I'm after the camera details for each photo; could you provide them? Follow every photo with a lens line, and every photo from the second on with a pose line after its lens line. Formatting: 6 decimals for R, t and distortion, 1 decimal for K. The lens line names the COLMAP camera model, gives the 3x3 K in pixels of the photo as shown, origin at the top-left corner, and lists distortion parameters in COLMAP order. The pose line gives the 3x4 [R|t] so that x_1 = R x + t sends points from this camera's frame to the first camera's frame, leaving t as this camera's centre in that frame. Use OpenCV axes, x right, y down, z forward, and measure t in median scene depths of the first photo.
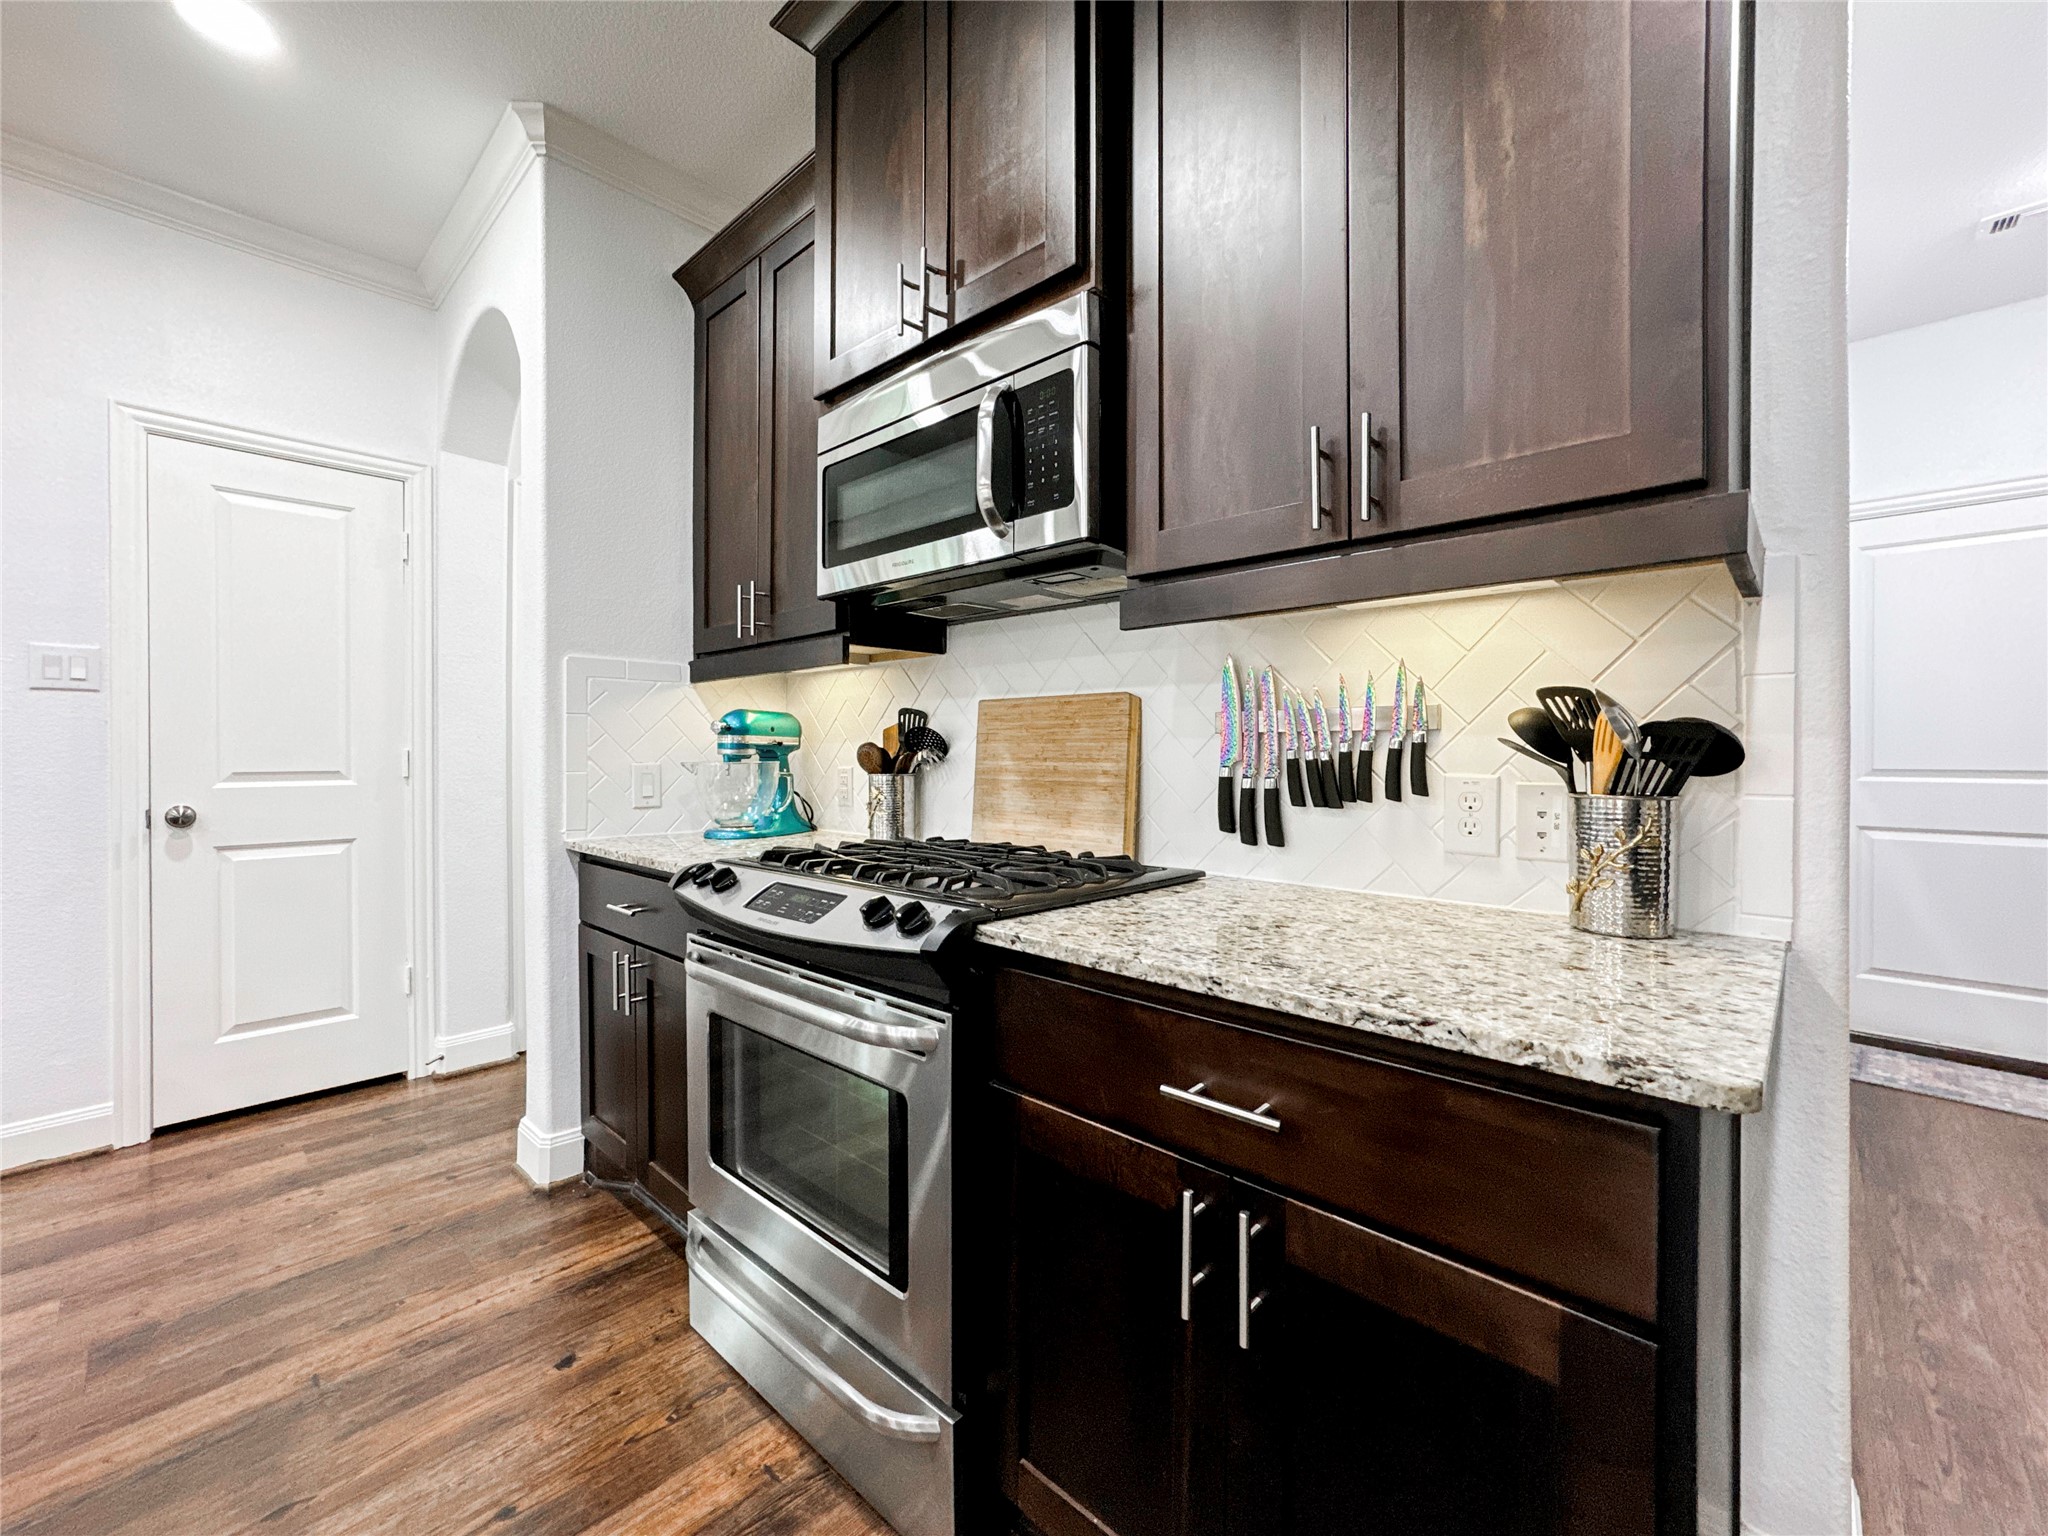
lens RADIAL K [[835.0, 0, 1029.8], [0, 835.0, 755.3], [0, 0, 1]] dist [-0.030535, 0.011960]
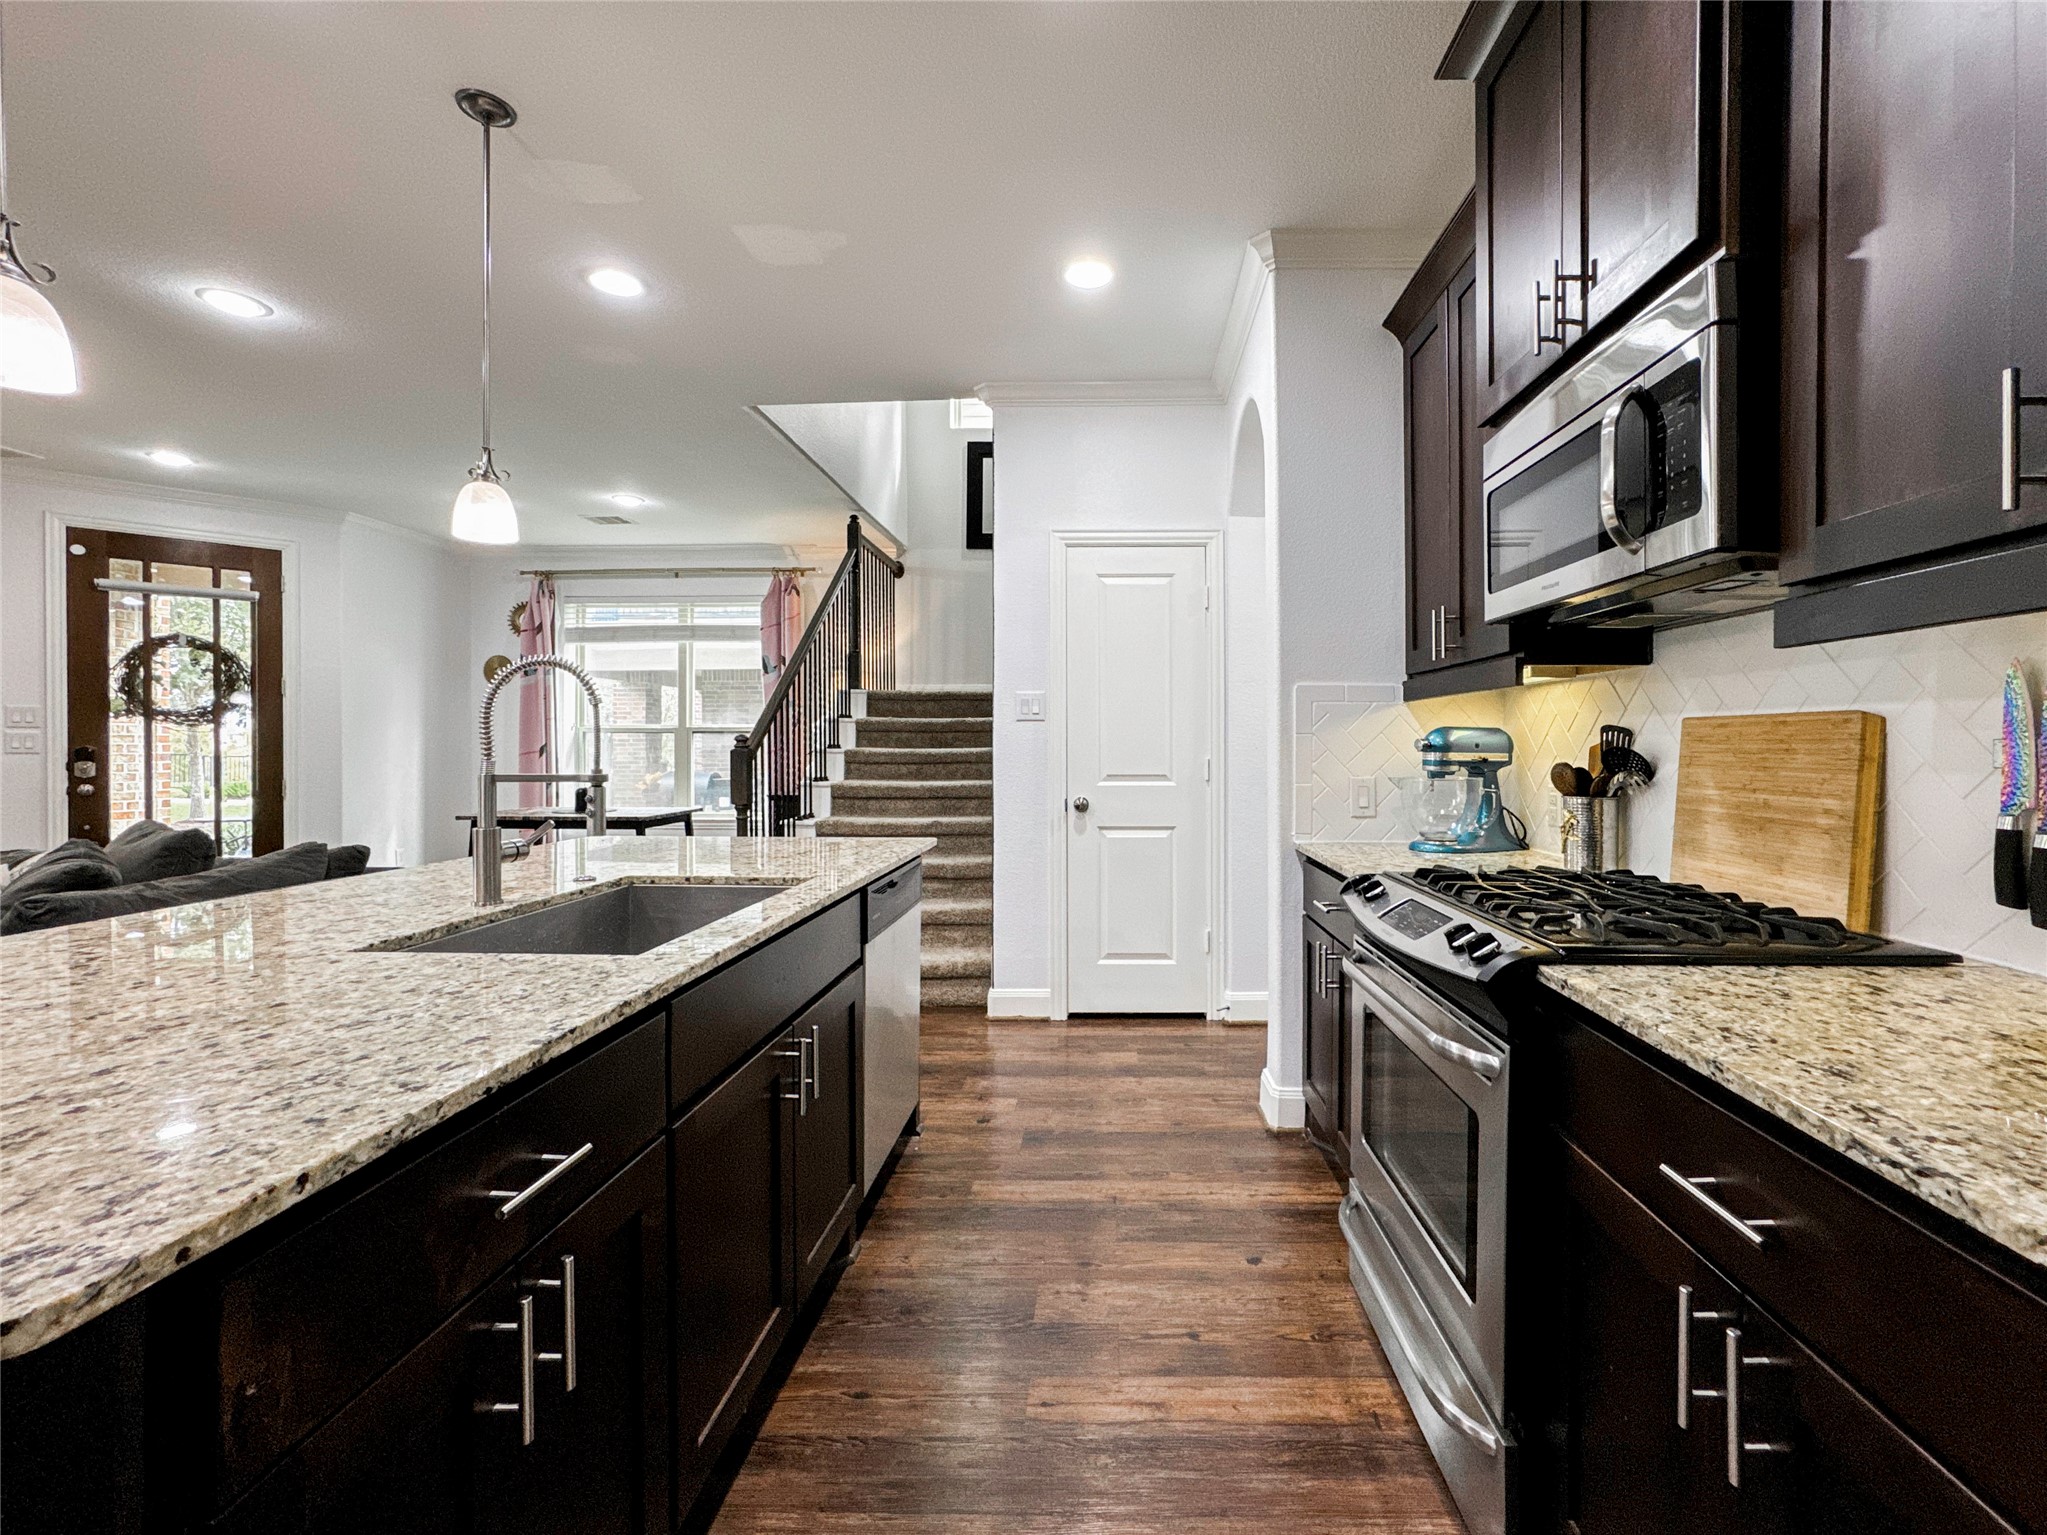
lens RADIAL K [[889.4, 0, 1098.5], [0, 889.4, 752.2], [0, 0, 1]] dist [-0.028559, 0.010120]
pose [[0.673617, 0.004877, -0.739065, 0.201600], [-0.002467, 0.999987, 0.004350, -0.032169], [0.739076, -0.001107, 0.673621, -0.061981]]
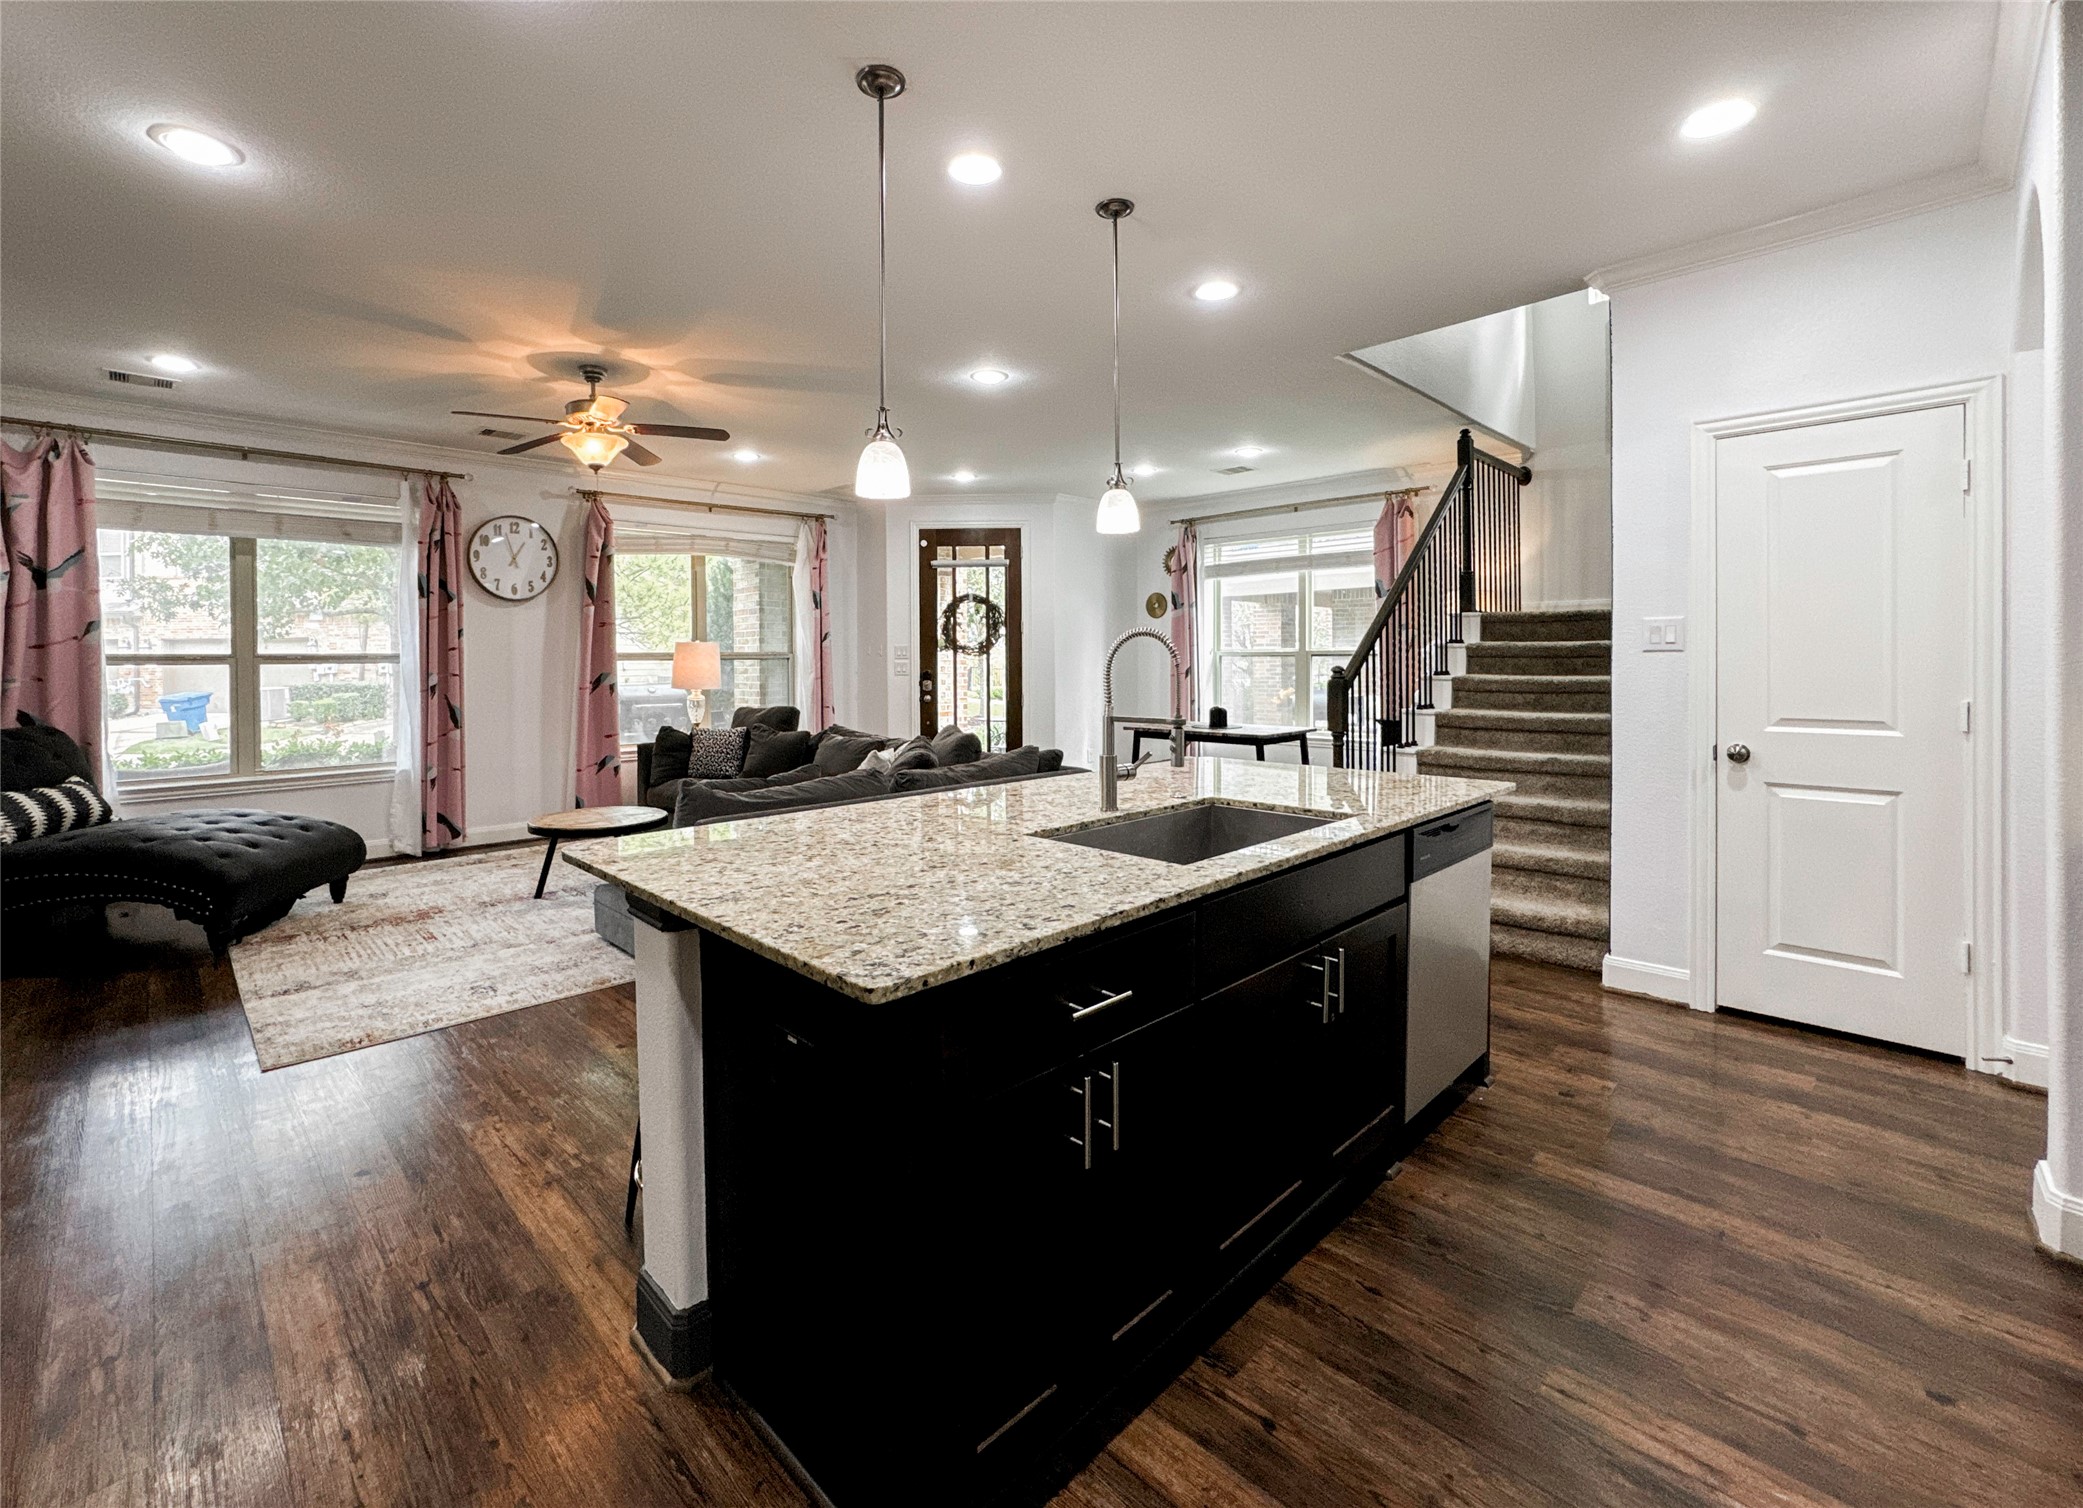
lens RADIAL K [[904.5, 0, 996.6], [0, 904.5, 669.2], [0, 0, 1]] dist [-0.031283, 0.010683]
pose [[-0.051010, 0.011495, -0.998632, 0.380880], [0.002688, 0.999932, 0.011373, -0.080847], [0.998695, -0.002104, -0.051037, -0.014500]]
